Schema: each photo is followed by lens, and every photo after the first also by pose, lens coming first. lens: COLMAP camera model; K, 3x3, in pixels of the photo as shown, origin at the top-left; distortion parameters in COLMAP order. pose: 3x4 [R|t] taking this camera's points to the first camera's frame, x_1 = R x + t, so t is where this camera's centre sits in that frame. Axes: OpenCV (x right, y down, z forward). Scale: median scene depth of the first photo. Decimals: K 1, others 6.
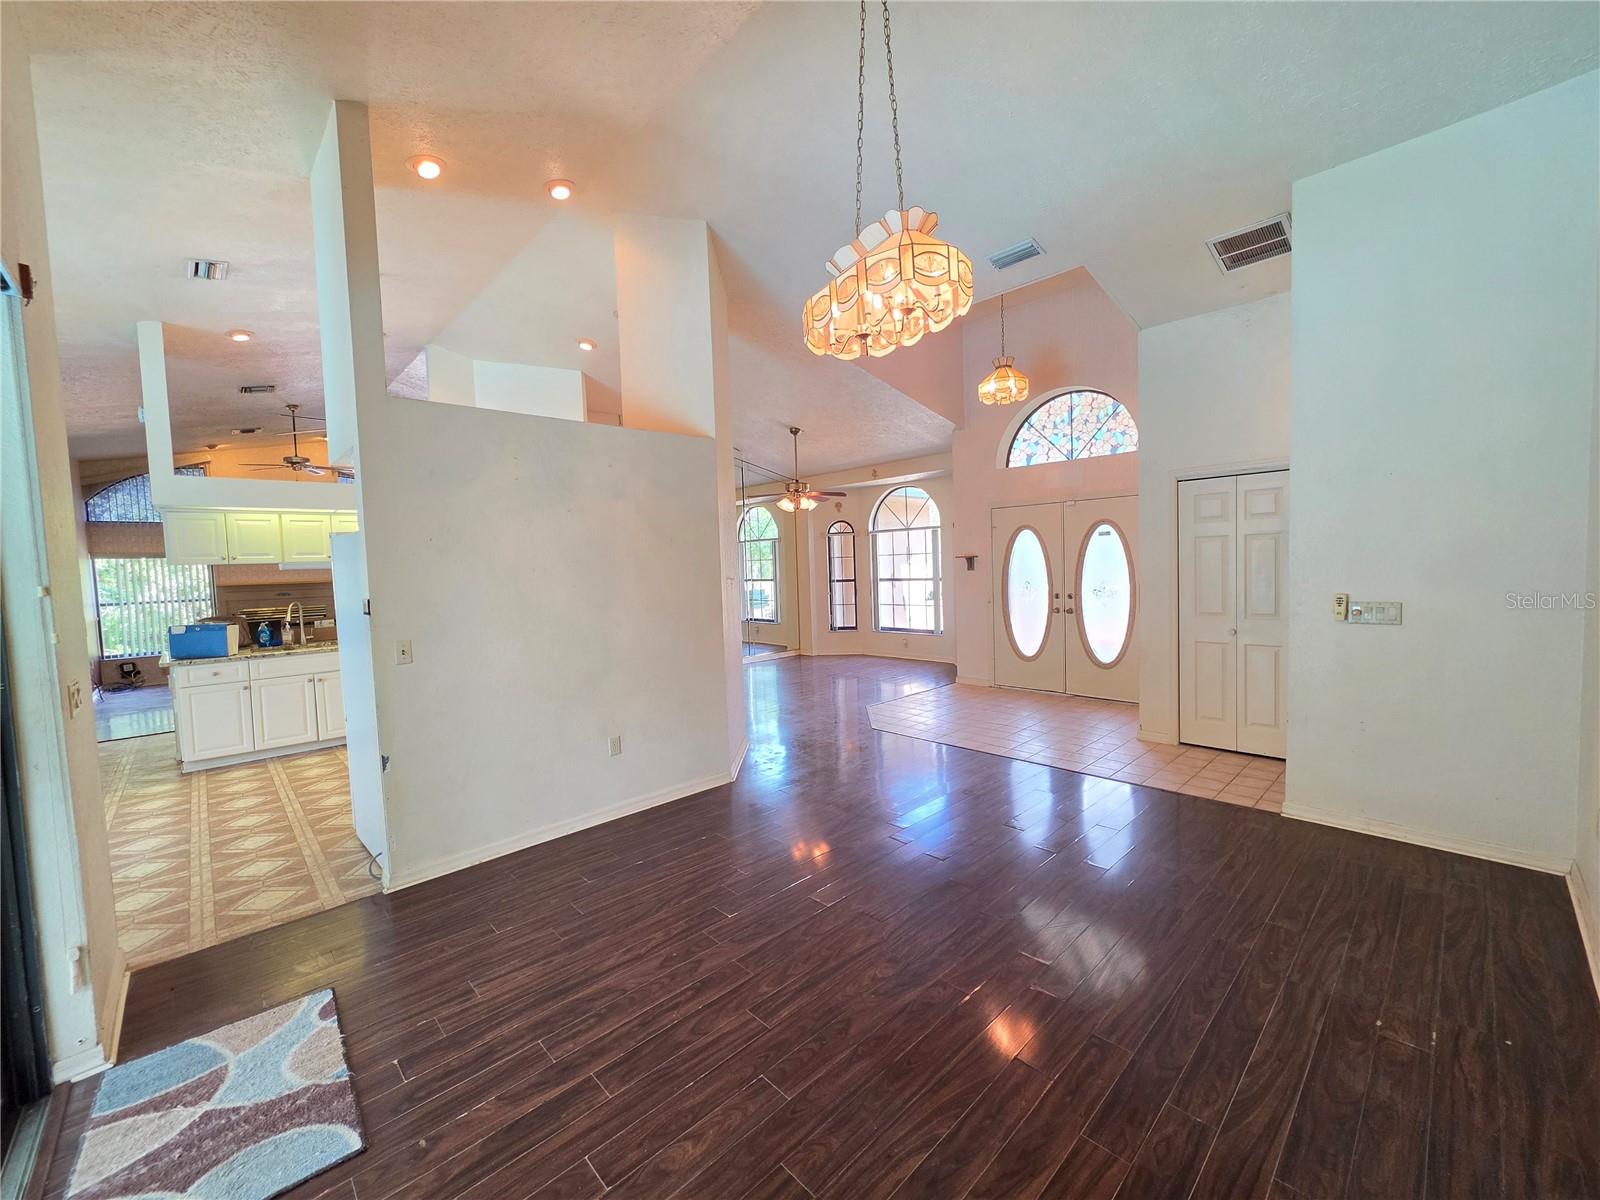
lens RADIAL K [[641.8, 0, 804.4], [0, 641.8, 599.4], [0, 0, 1]] dist [-0.003056, 0.000322]
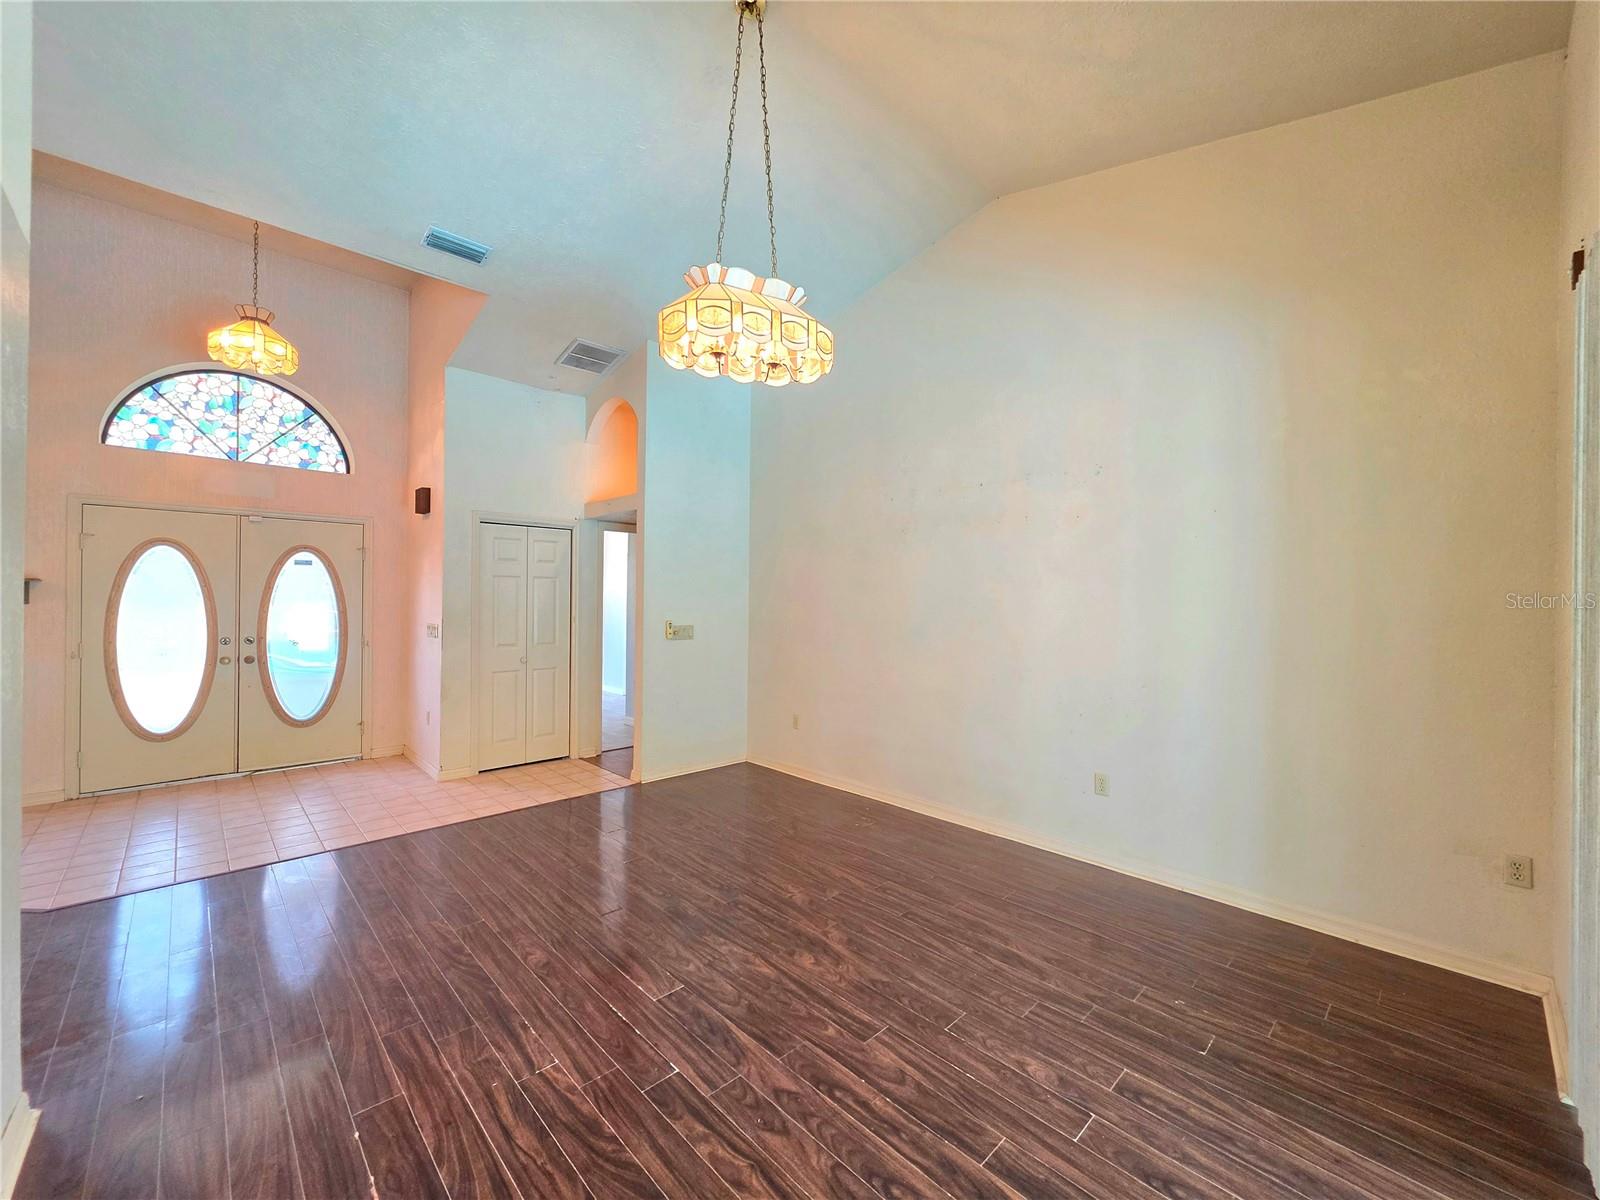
lens RADIAL K [[641.8, 0, 804.4], [0, 641.8, 599.4], [0, 0, 1]] dist [-0.003056, 0.000322]
pose [[-0.011652, 0.033853, 0.999359, -0.525309], [0.047903, 0.998298, -0.033259, 0.005028], [-0.998784, 0.047484, -0.013253, 0.529377]]
